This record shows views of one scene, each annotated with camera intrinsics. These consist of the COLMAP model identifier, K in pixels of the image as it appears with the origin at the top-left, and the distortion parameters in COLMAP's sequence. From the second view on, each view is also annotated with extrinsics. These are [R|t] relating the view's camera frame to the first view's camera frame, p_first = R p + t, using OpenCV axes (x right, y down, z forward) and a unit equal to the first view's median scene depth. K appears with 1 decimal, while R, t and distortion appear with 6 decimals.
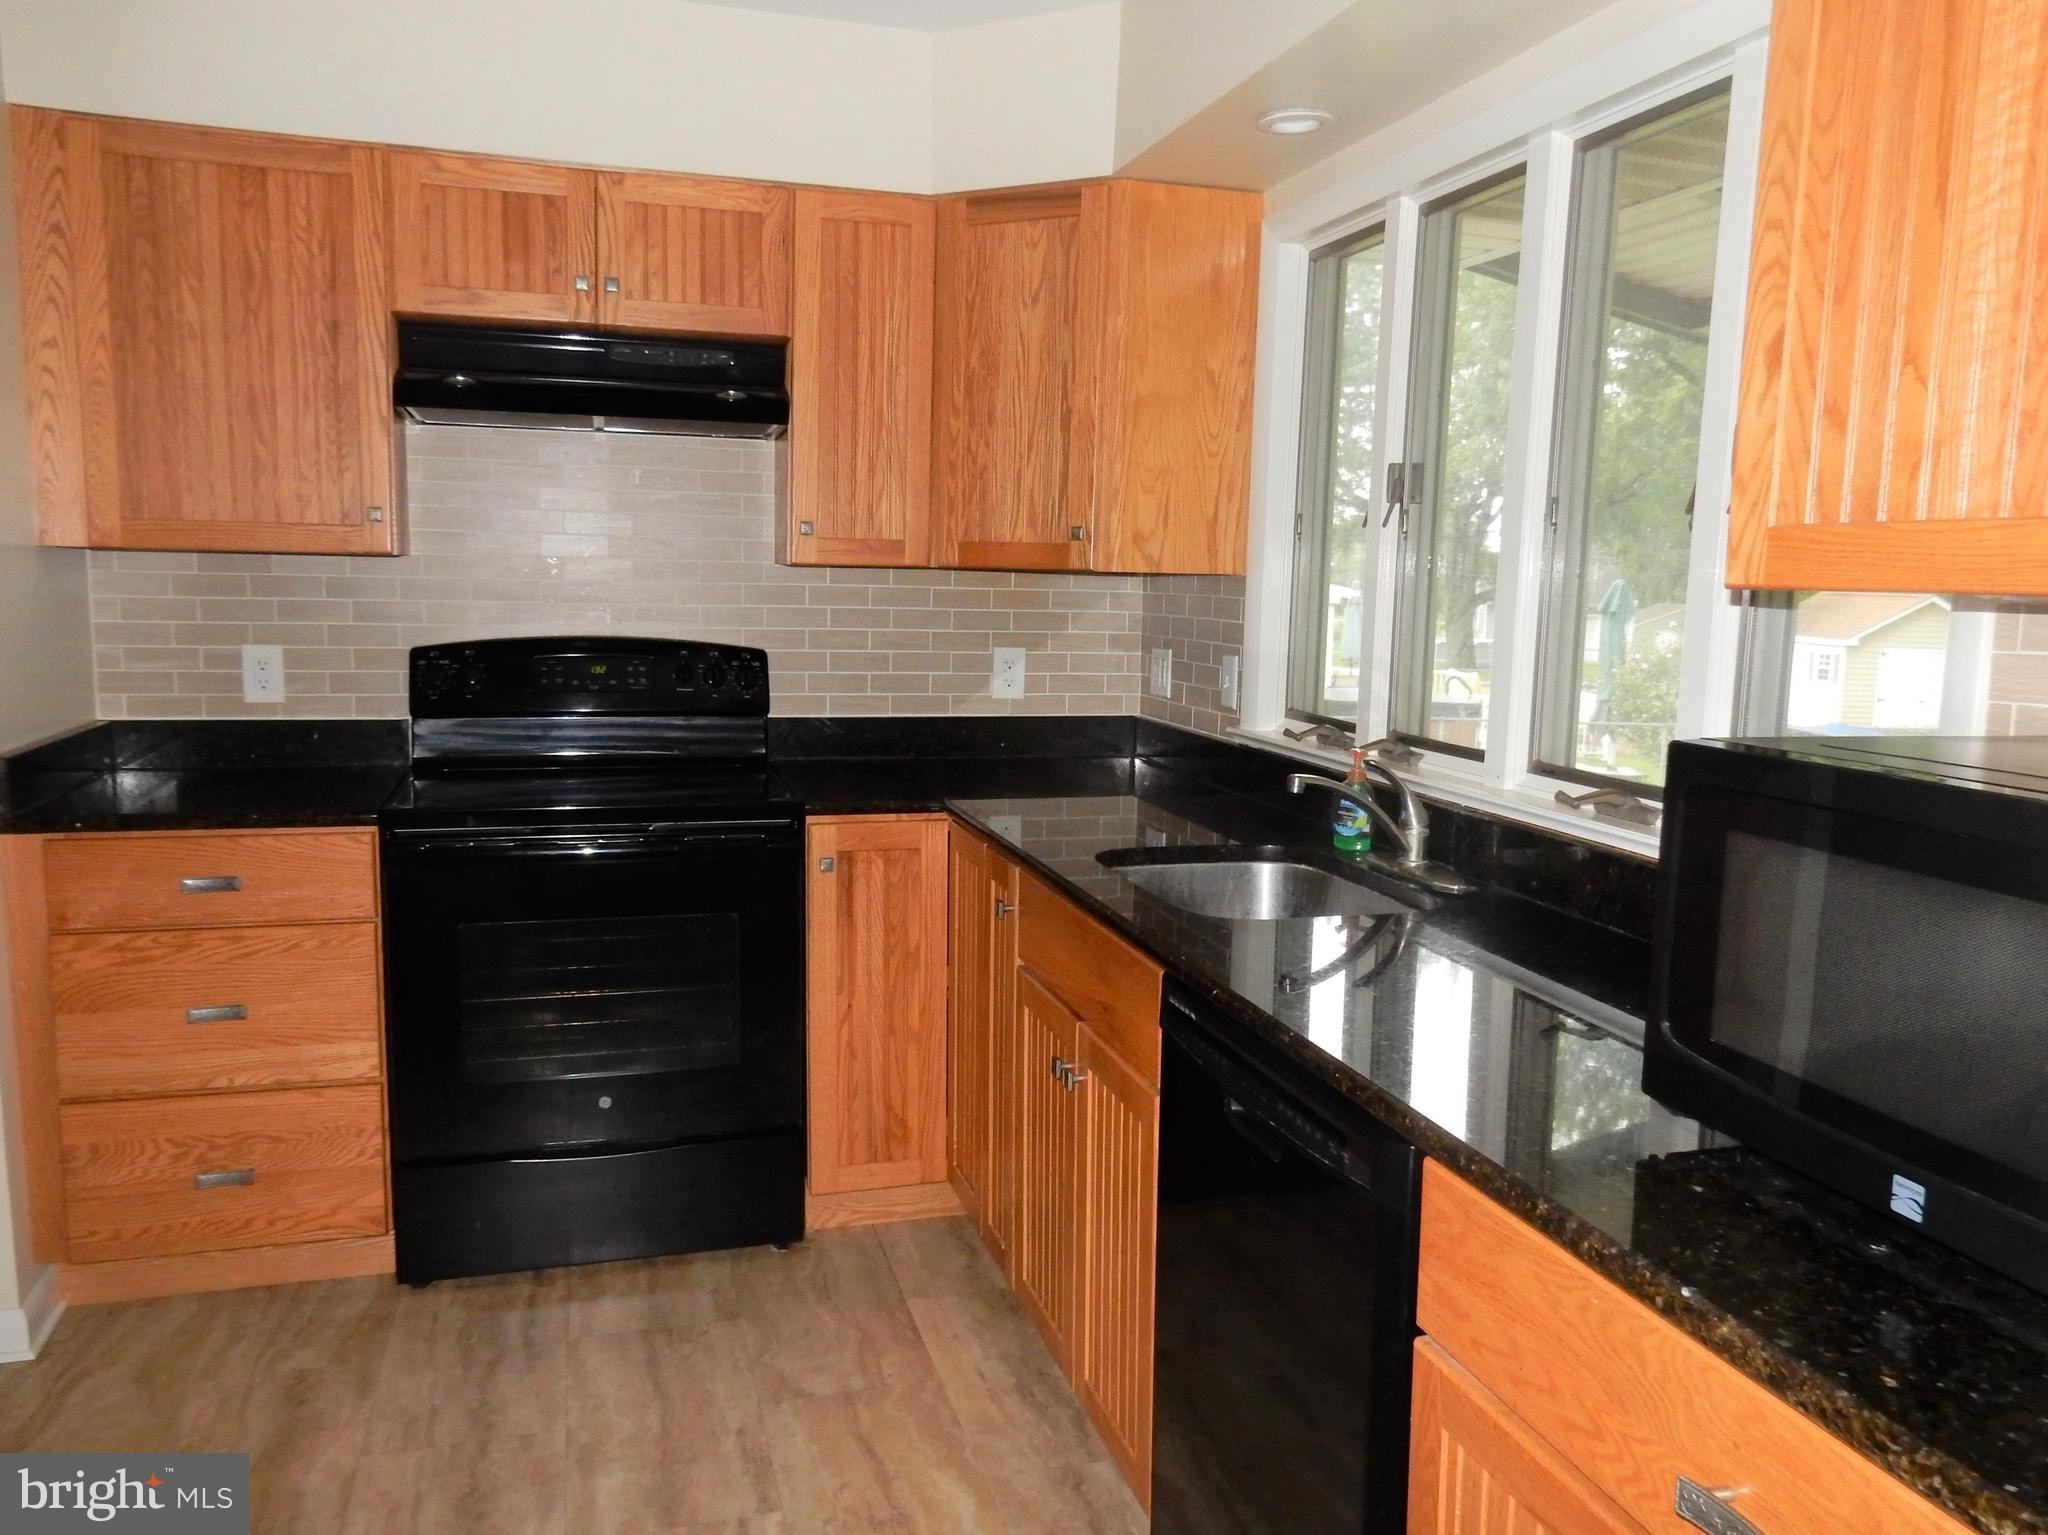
lens RADIAL K [[1503.4, 0, 1024.0], [0, 1503.4, 767.5], [0, 0, 1]] dist [-0.012411, -0.003860]
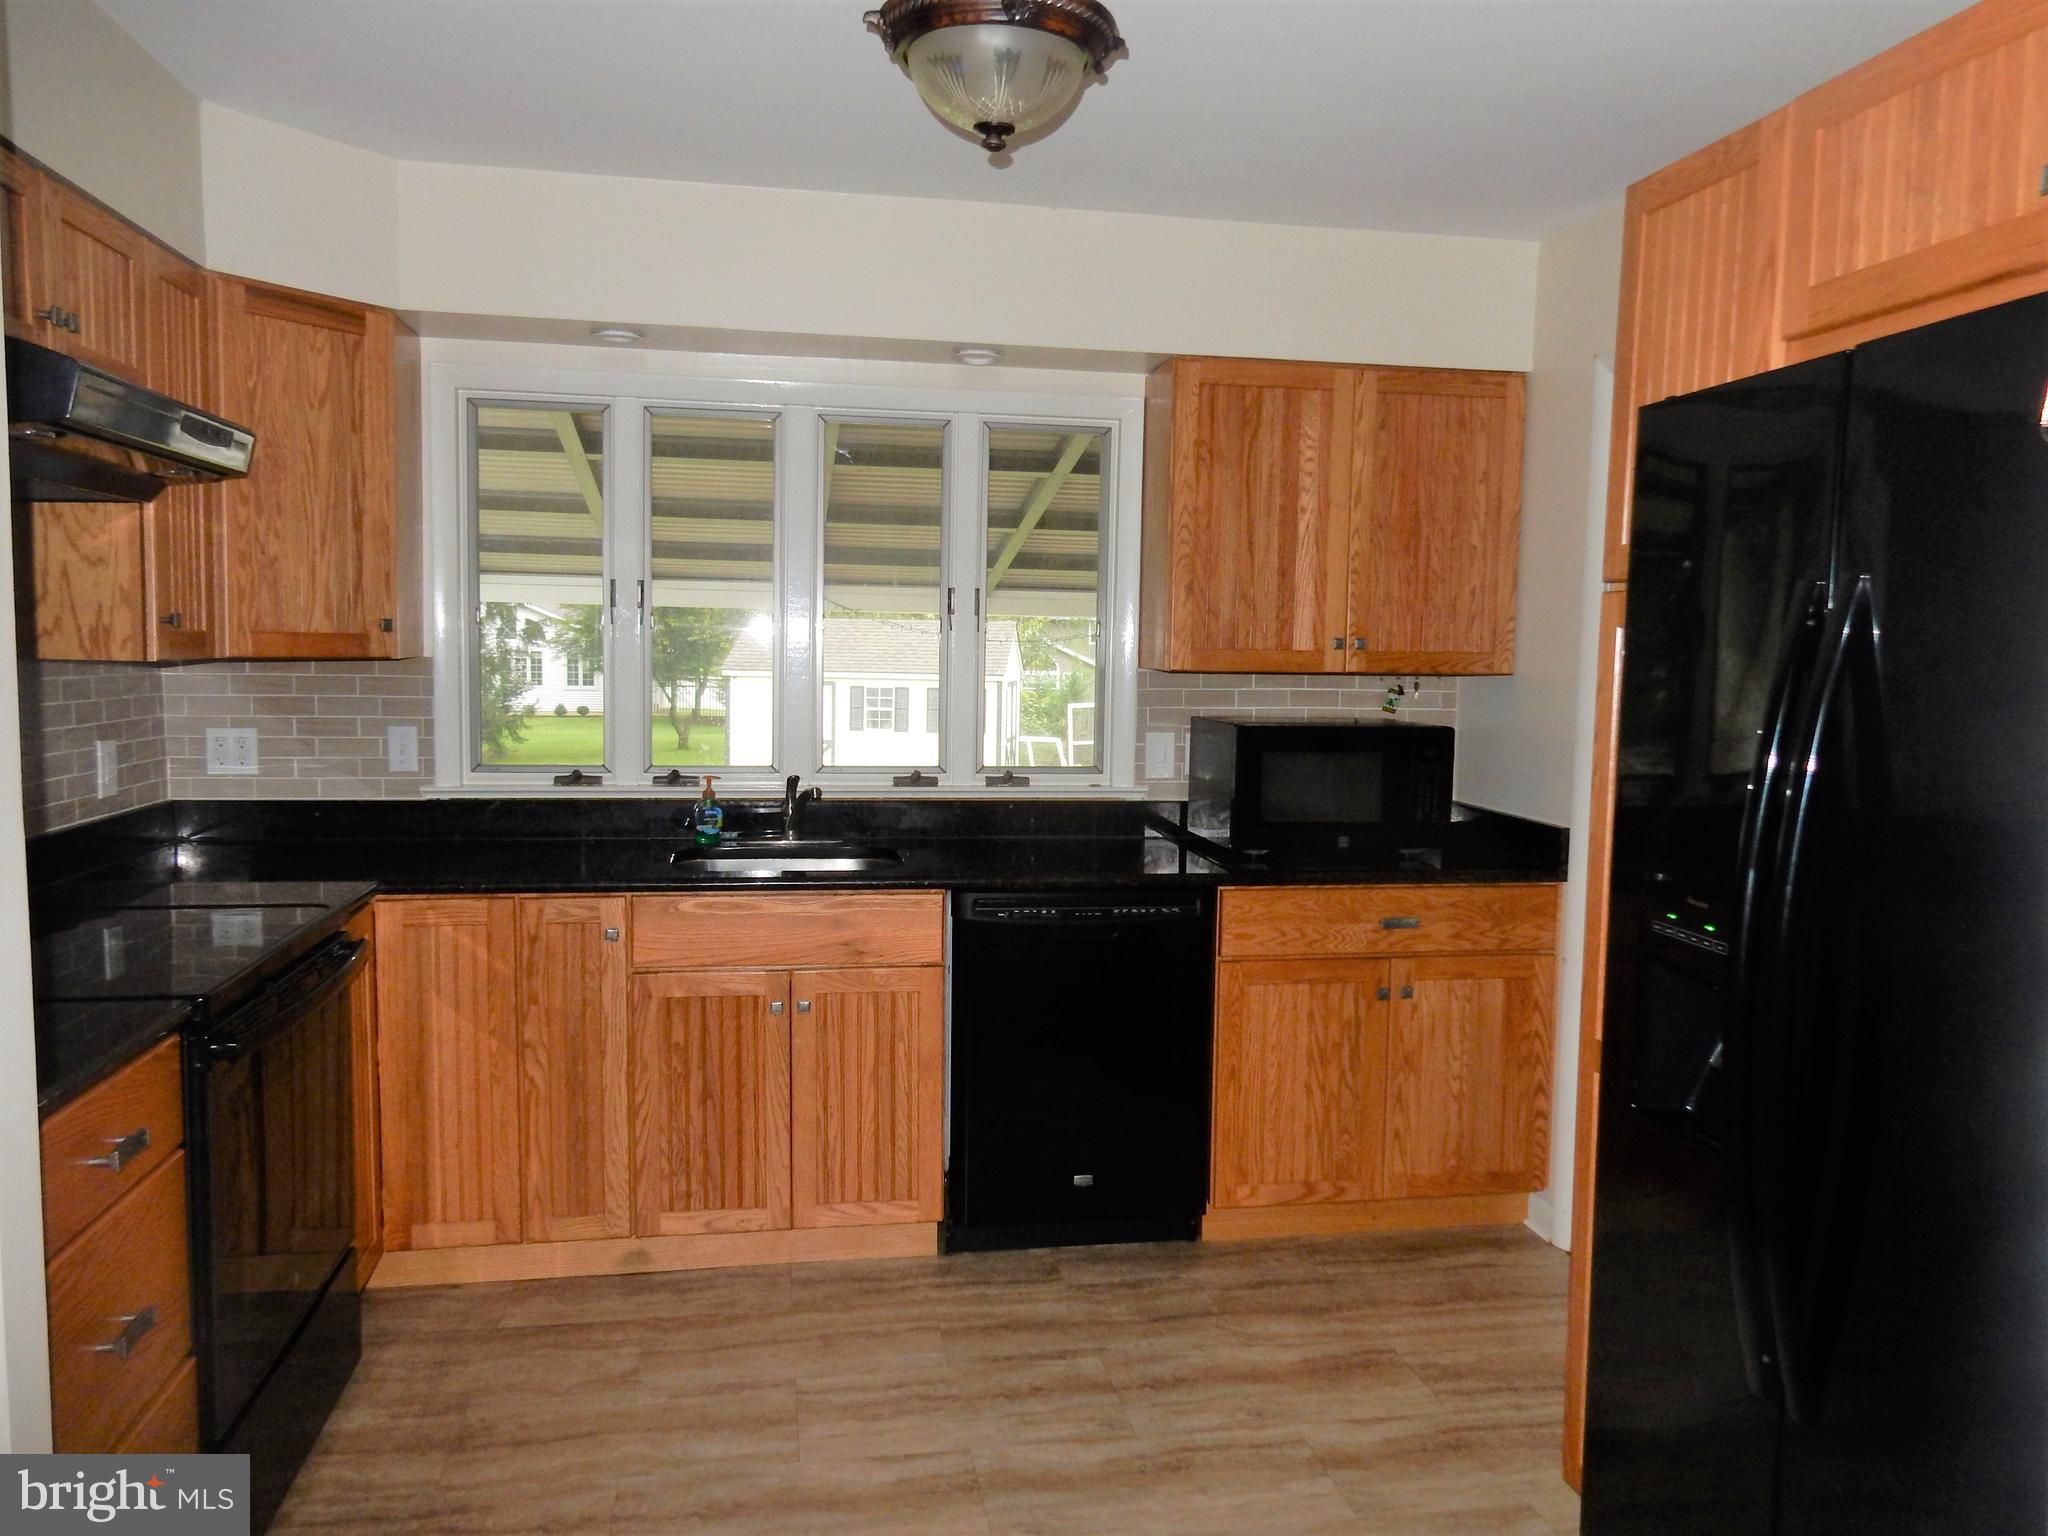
lens RADIAL K [[1503.4, 0, 1024.0], [0, 1503.4, 768.0], [0, 0, 1]] dist [-0.012411, -0.003860]
pose [[0.111303, -0.105087, 0.988215, -1.004062], [0.107120, 0.989868, 0.093198, -0.104595], [-0.987996, 0.095484, 0.121432, 0.415749]]
